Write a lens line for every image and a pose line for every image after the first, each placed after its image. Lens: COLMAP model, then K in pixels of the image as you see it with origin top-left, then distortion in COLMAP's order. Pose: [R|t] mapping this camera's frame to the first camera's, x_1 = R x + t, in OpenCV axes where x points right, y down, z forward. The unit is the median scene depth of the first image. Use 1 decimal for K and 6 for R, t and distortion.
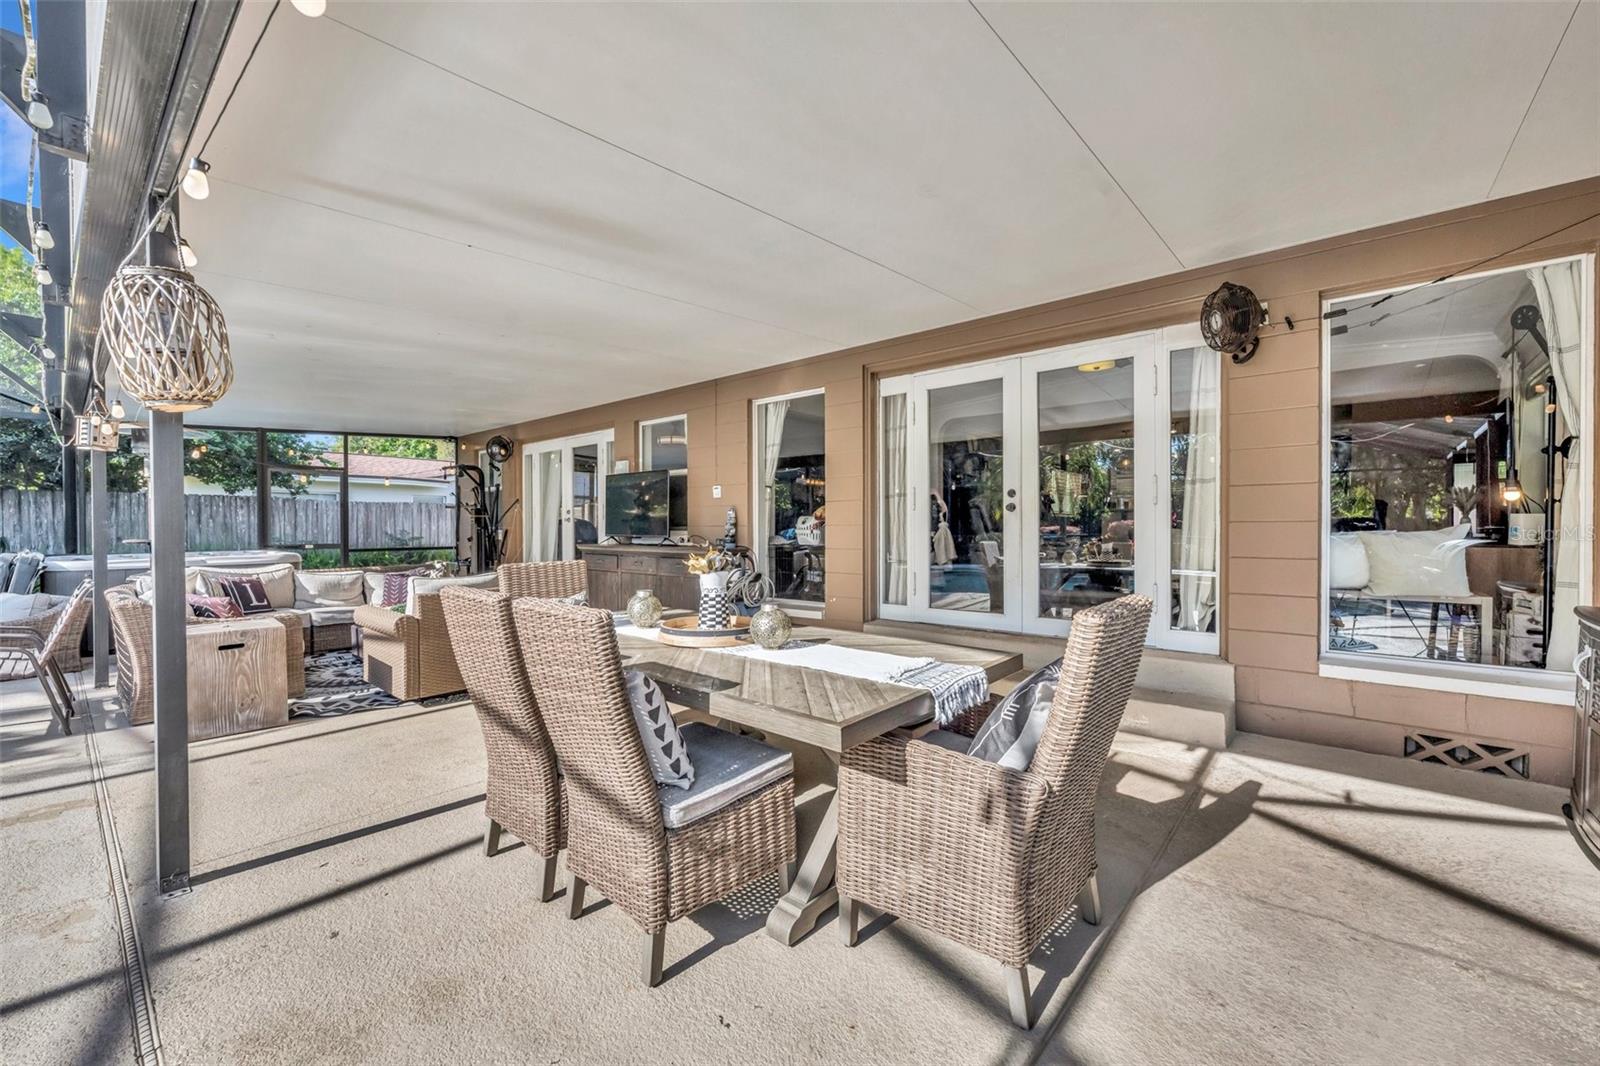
lens RADIAL K [[643.7, 0, 803.8], [0, 643.7, 531.3], [0, 0, 1]] dist [-0.000710, 0.000112]
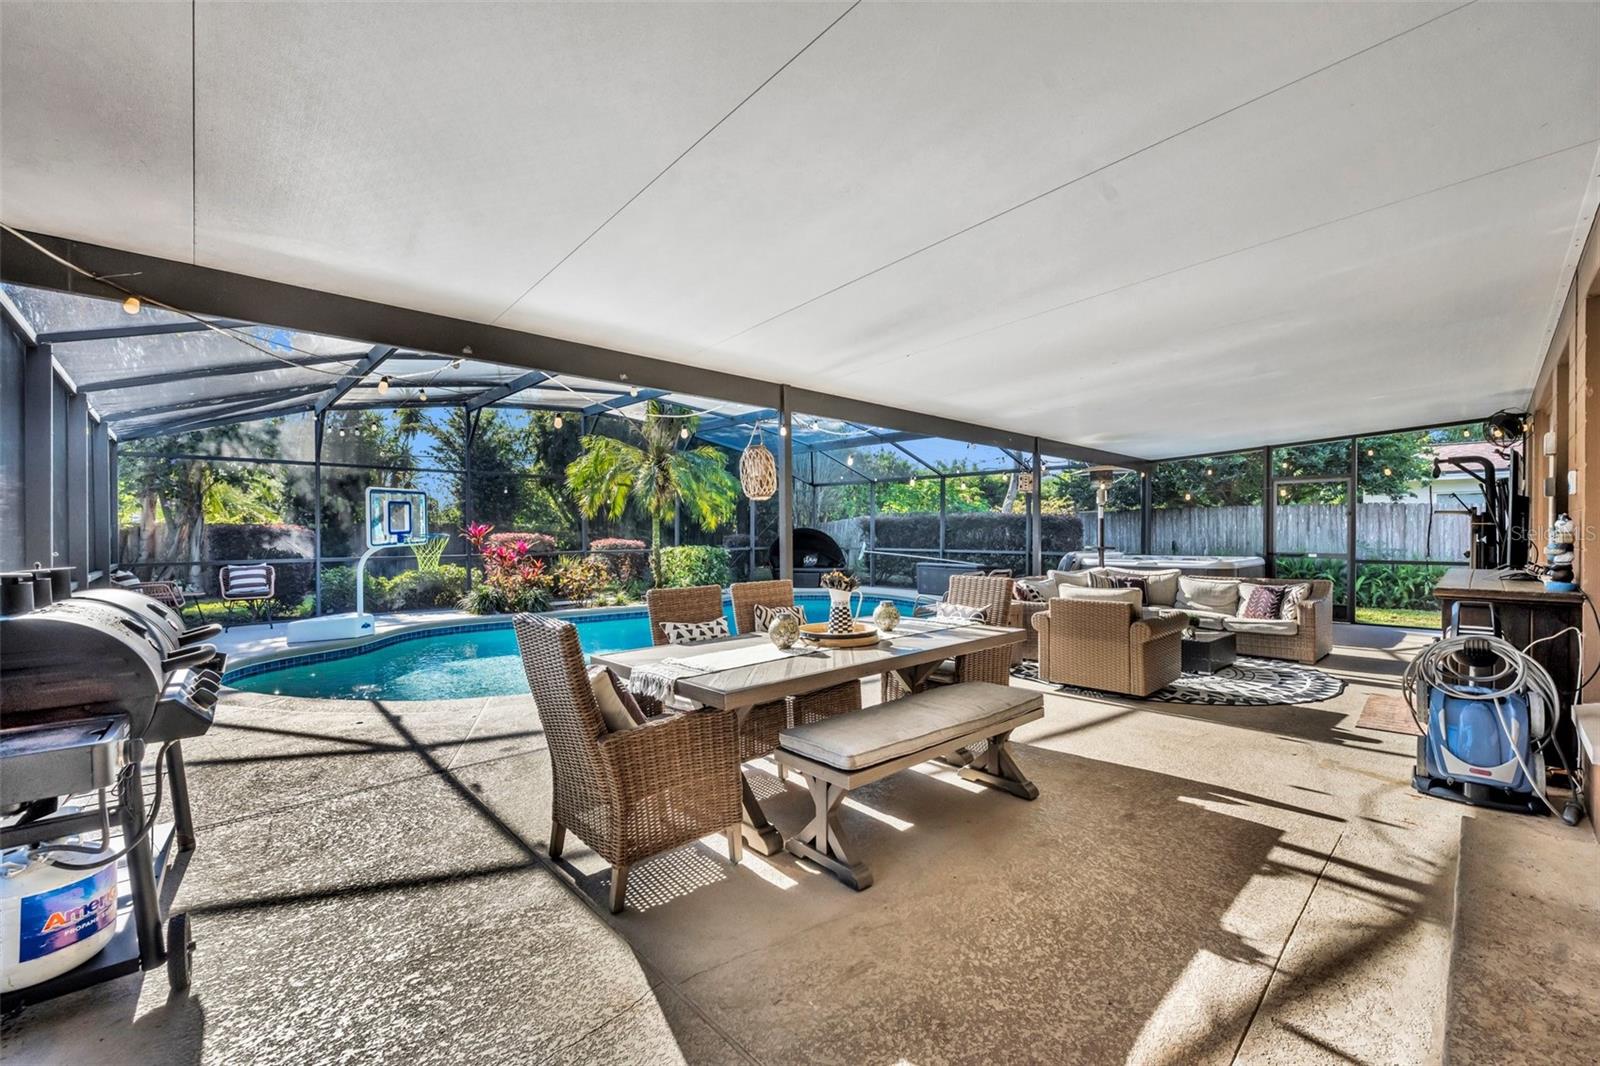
lens RADIAL K [[643.7, 0, 791.4], [0, 643.7, 534.9], [0, 0, 1]] dist [-0.000710, 0.000112]
pose [[-0.113498, 0.008707, -0.993500, 0.461040], [-0.002093, 0.999957, 0.009003, -0.022464], [0.993536, 0.003101, -0.113475, 0.425719]]
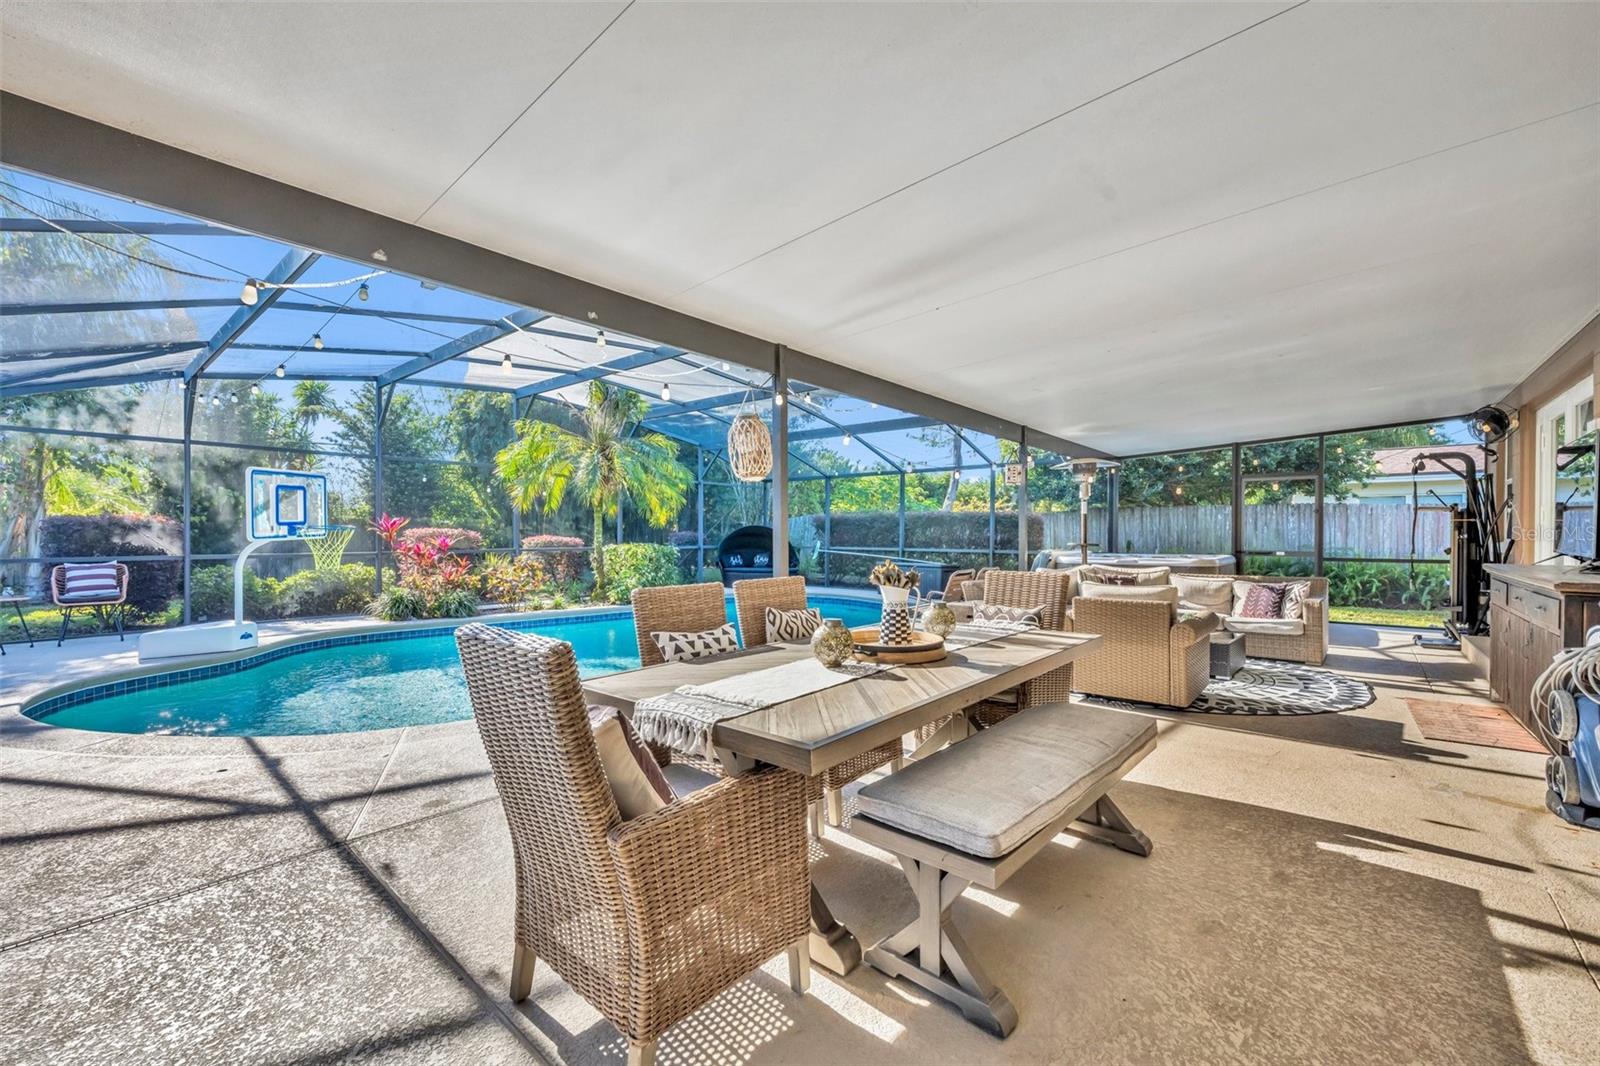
lens RADIAL K [[643.7, 0, 791.0], [0, 643.7, 535.2], [0, 0, 1]] dist [-0.000710, 0.000112]
pose [[-0.008388, 0.006088, -0.999946, 0.339665], [-0.007203, 0.999955, 0.006149, -0.007902], [0.999939, 0.007254, -0.008343, 0.345429]]
